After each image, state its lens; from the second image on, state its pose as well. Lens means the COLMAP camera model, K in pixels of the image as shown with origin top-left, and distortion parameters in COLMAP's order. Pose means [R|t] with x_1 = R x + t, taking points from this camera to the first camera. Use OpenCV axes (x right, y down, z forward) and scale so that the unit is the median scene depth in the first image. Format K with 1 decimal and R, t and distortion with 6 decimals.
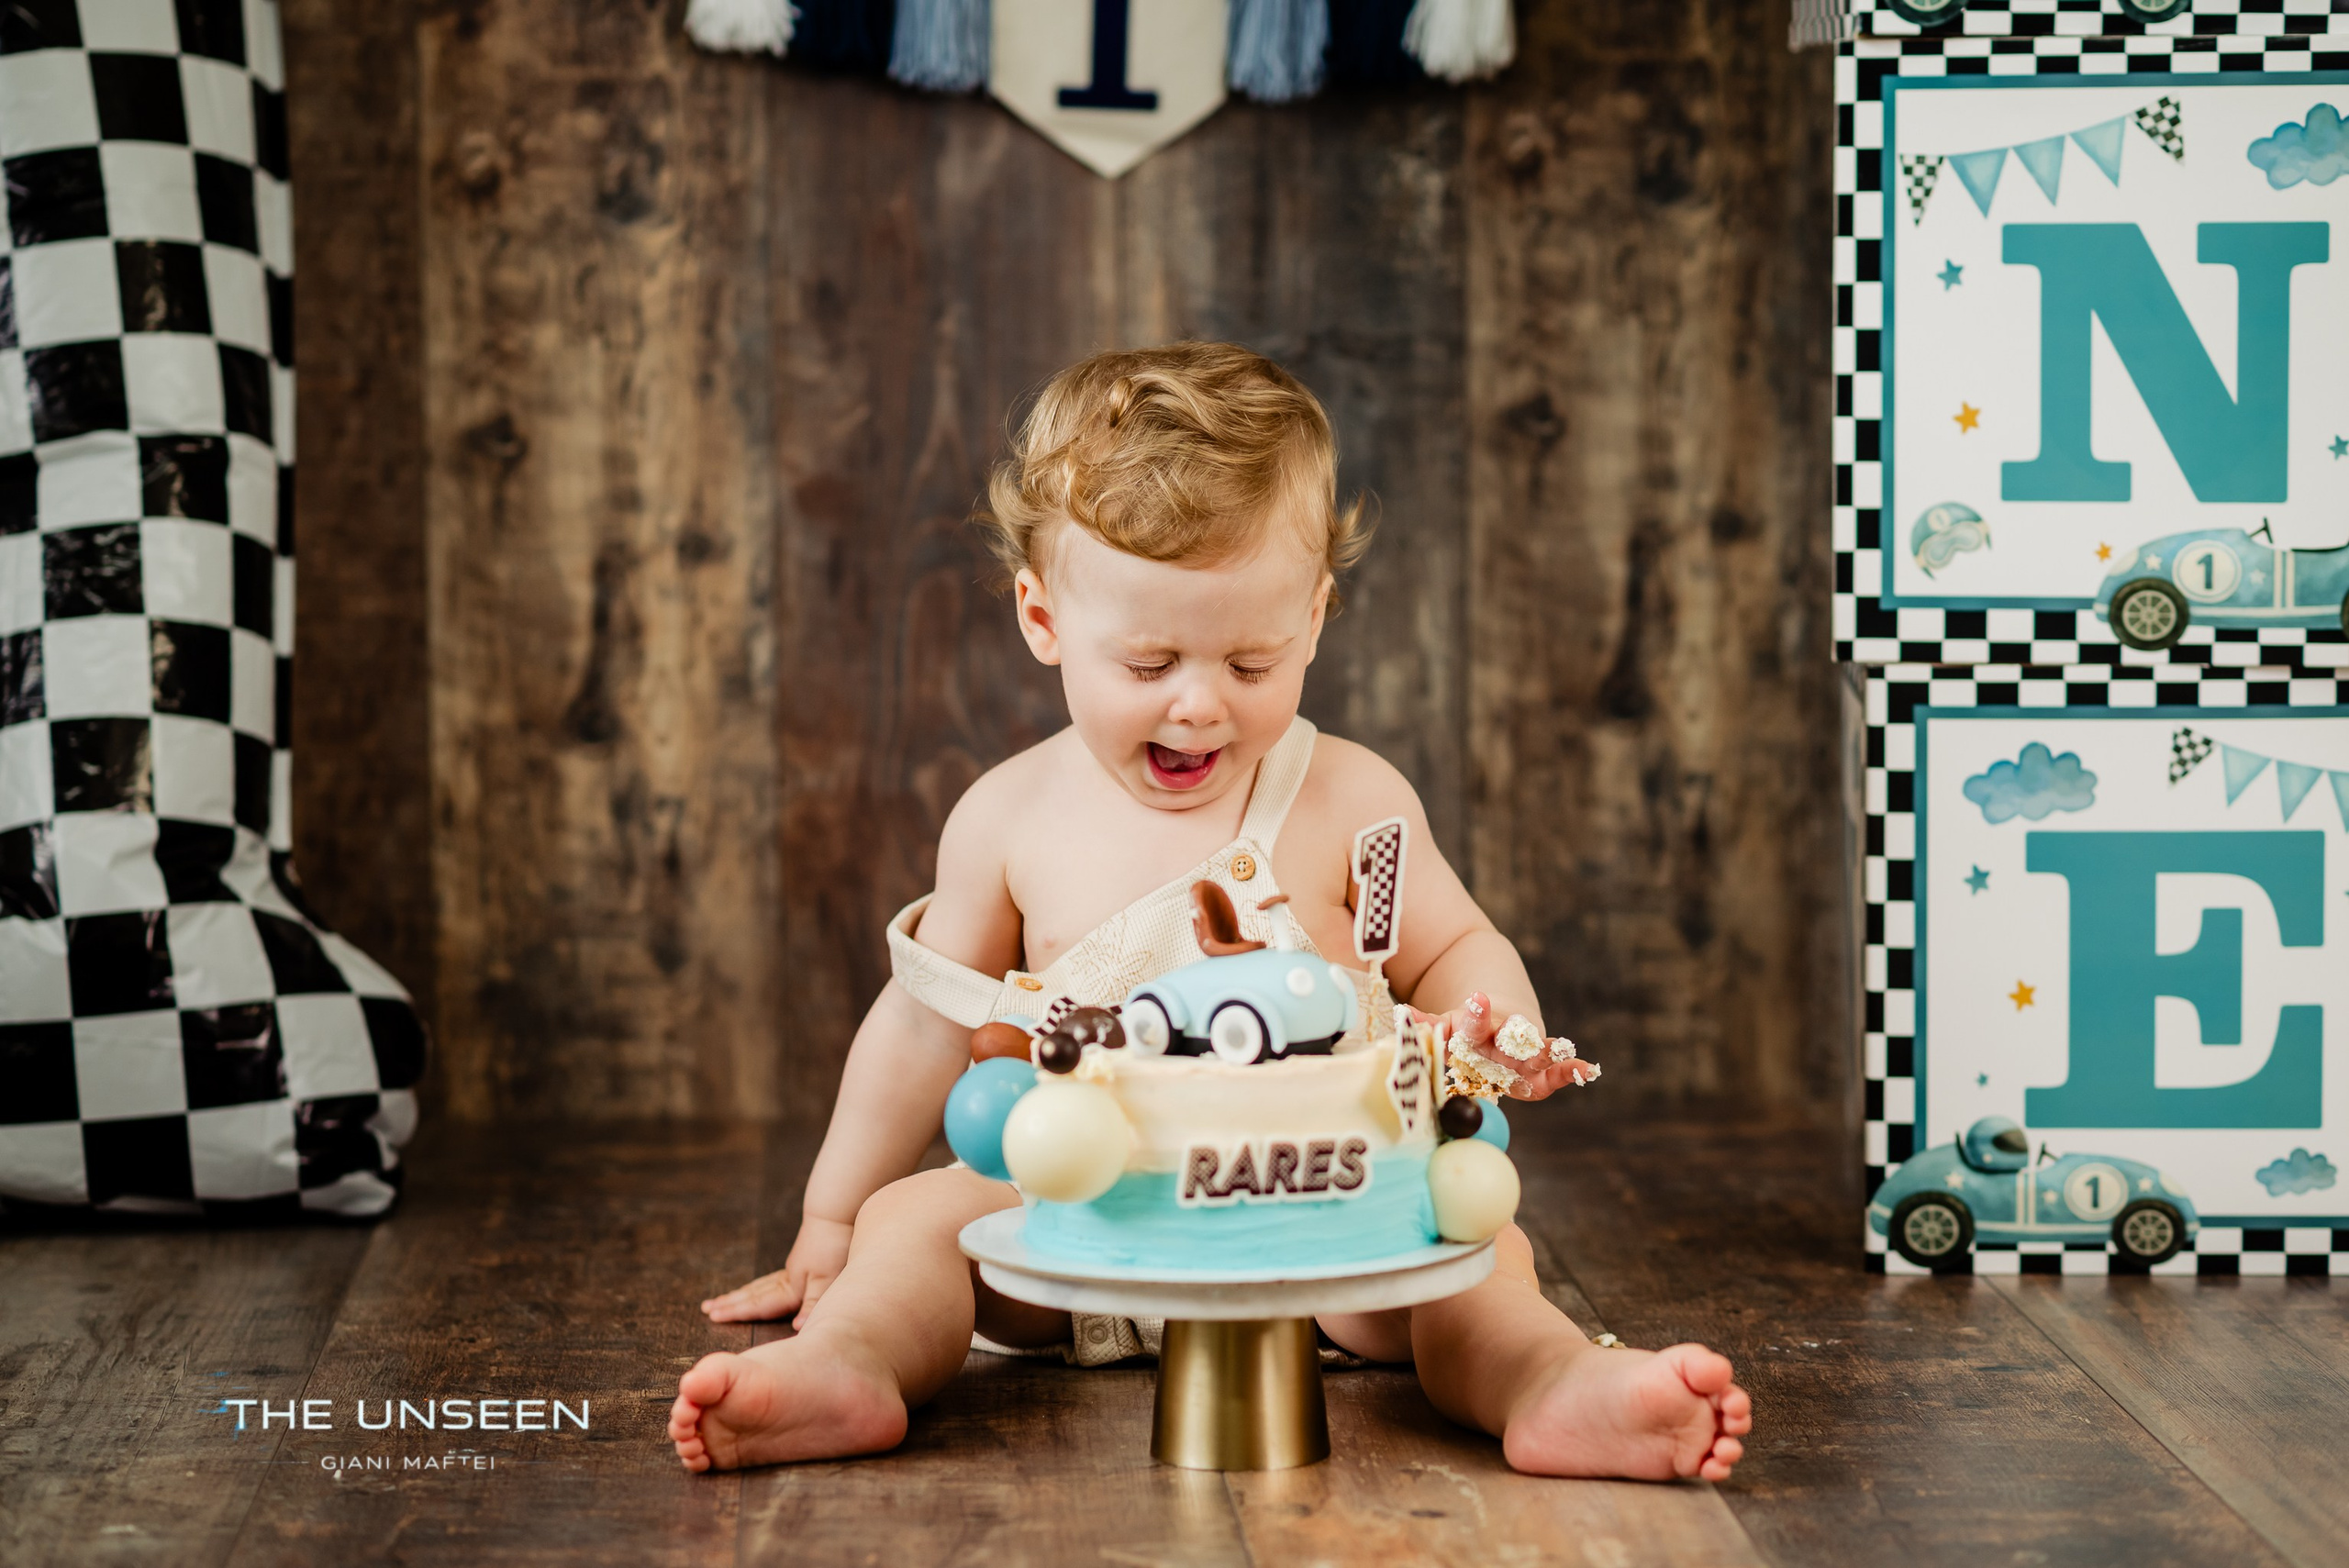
lens RADIAL K [[5729.3, 0, 1174.5], [0, 5729.3, 784.0], [0, 0, 1]] dist [-0.023271, 0.261490]
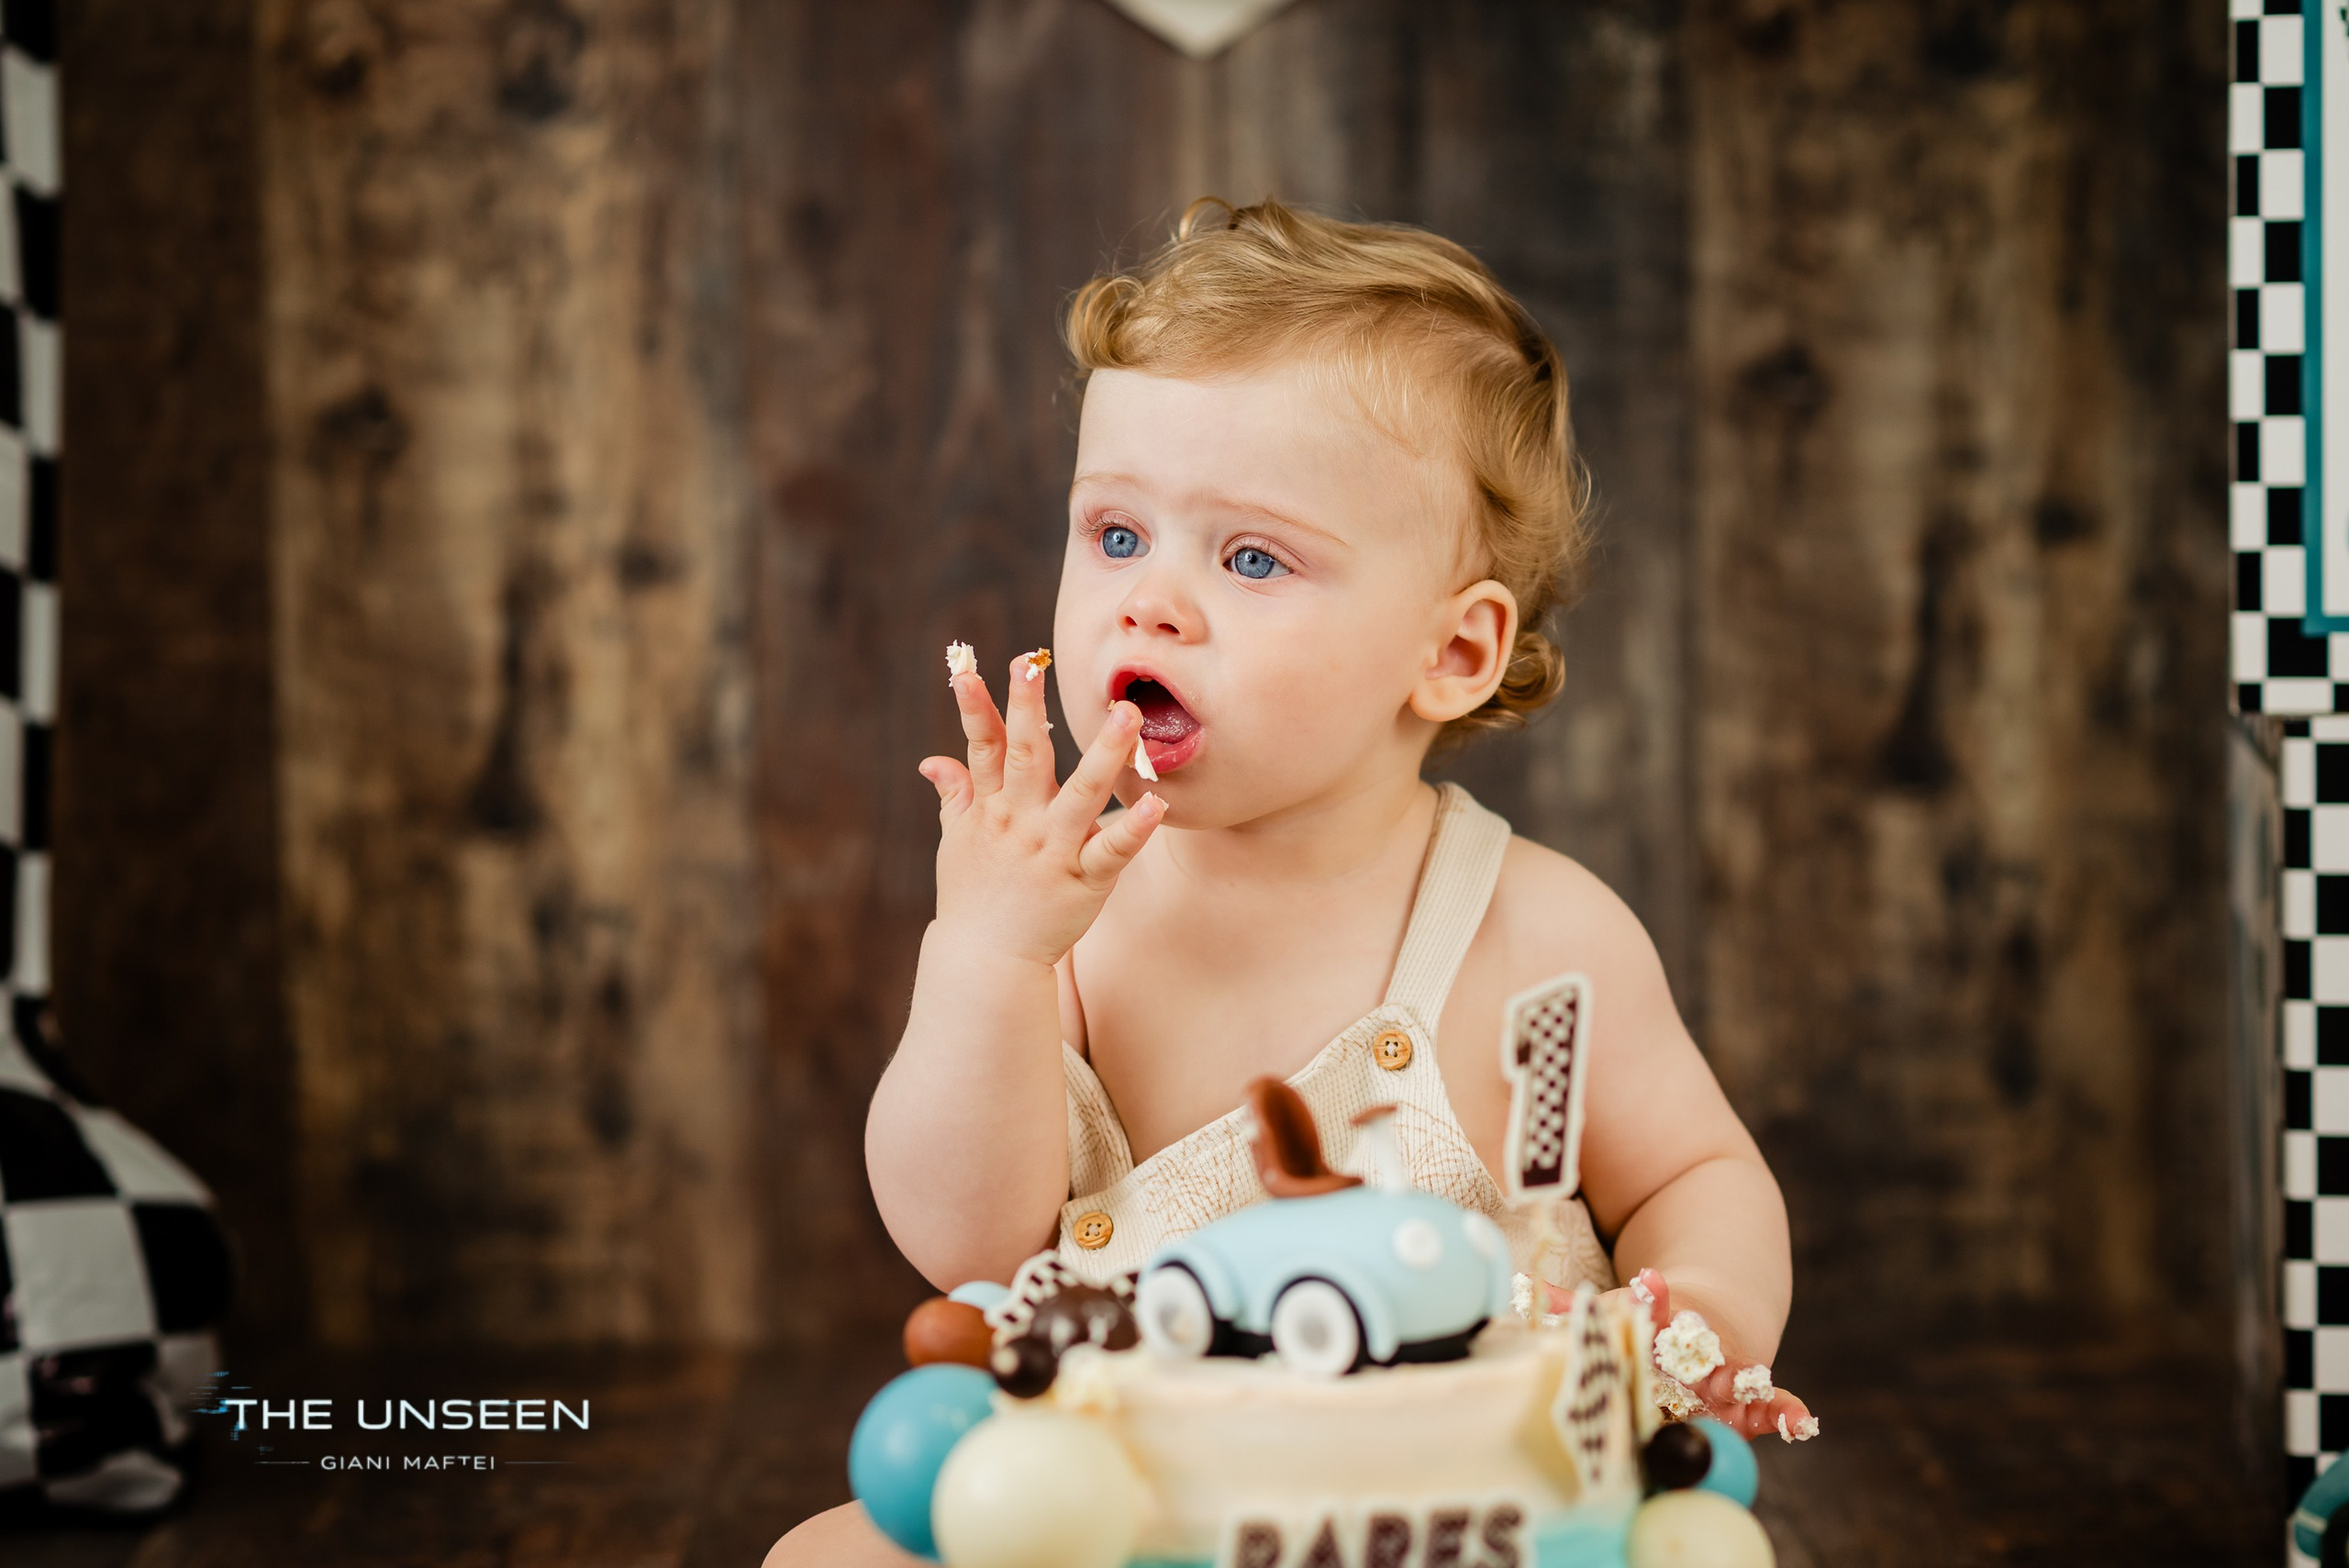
lens RADIAL K [[5729.3, 0, 1174.5], [0, 5729.3, 784.0], [0, 0, 1]] dist [-0.023271, 0.261490]
pose [[0.998971, -0.008683, -0.044517, 0.017222], [0.008445, 0.999949, -0.005545, -0.008851], [0.044563, 0.005163, 0.998993, 0.273146]]
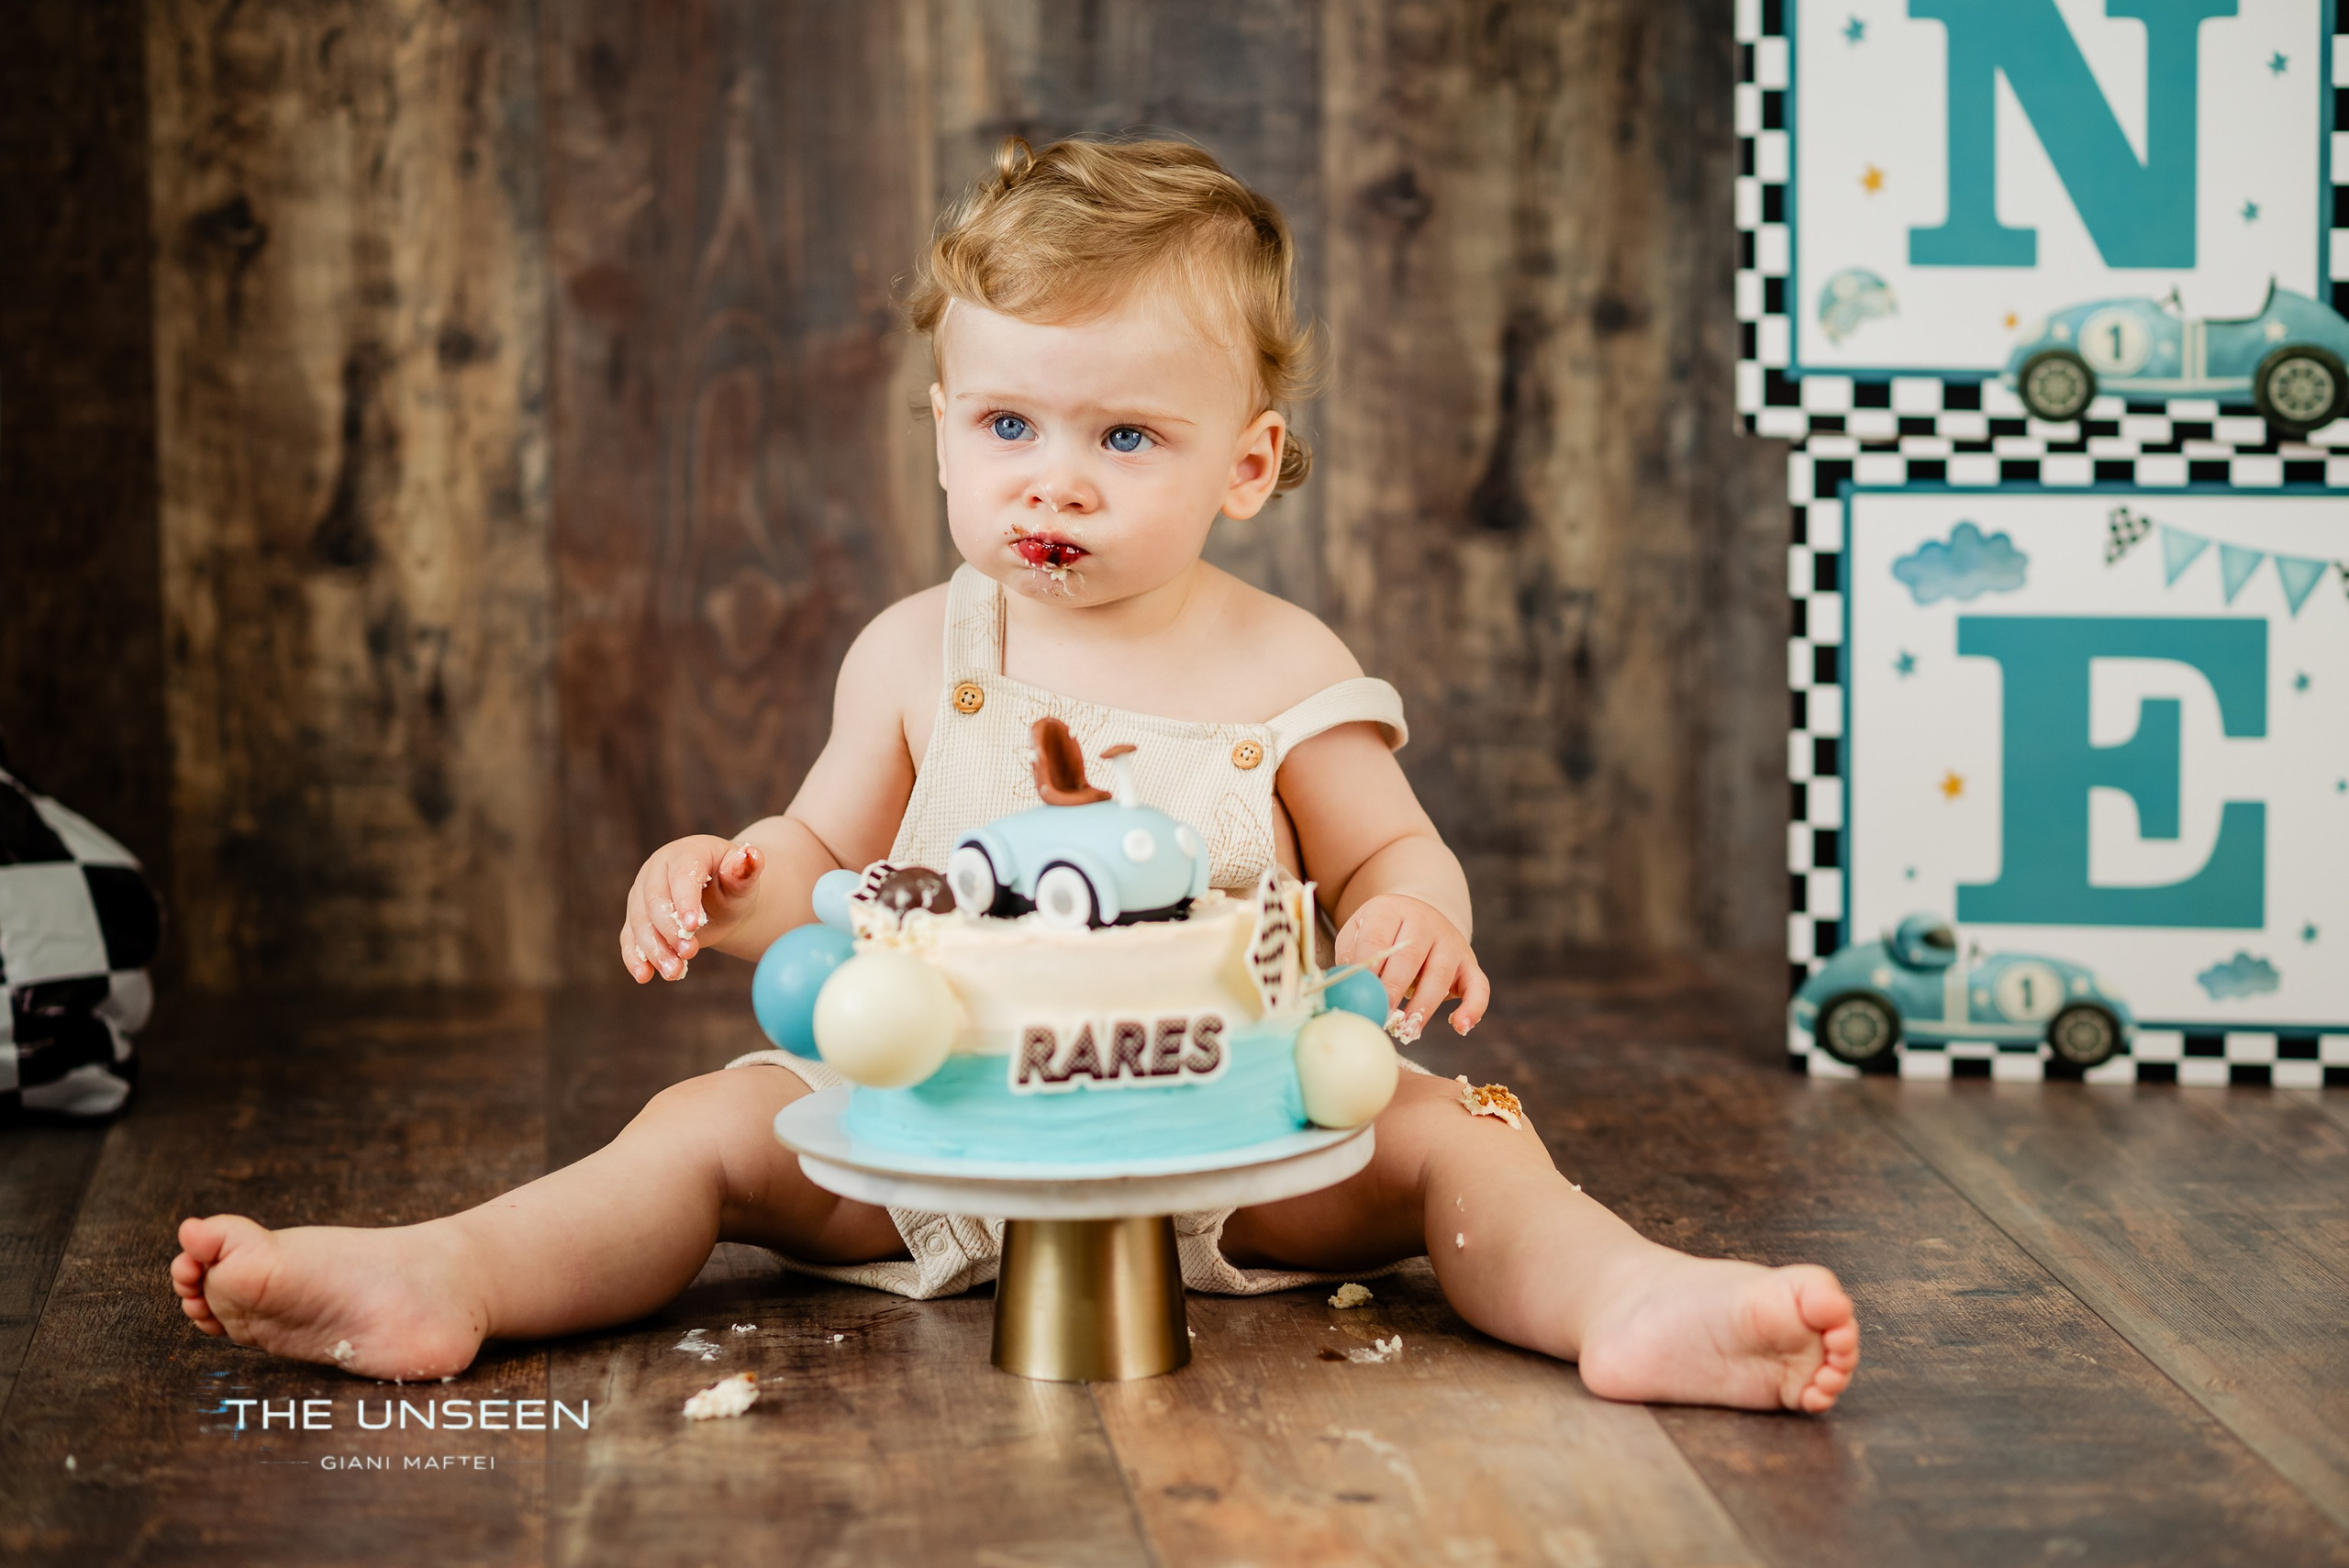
lens RADIAL K [[5729.3, 0, 1174.5], [0, 5729.3, 784.0], [0, 0, 1]] dist [-0.023271, 0.261490]
pose [[0.998808, -0.009109, 0.047959, -0.015924], [0.006997, 0.999006, 0.044029, -0.011895], [-0.048313, -0.043641, 0.997878, 0.105123]]
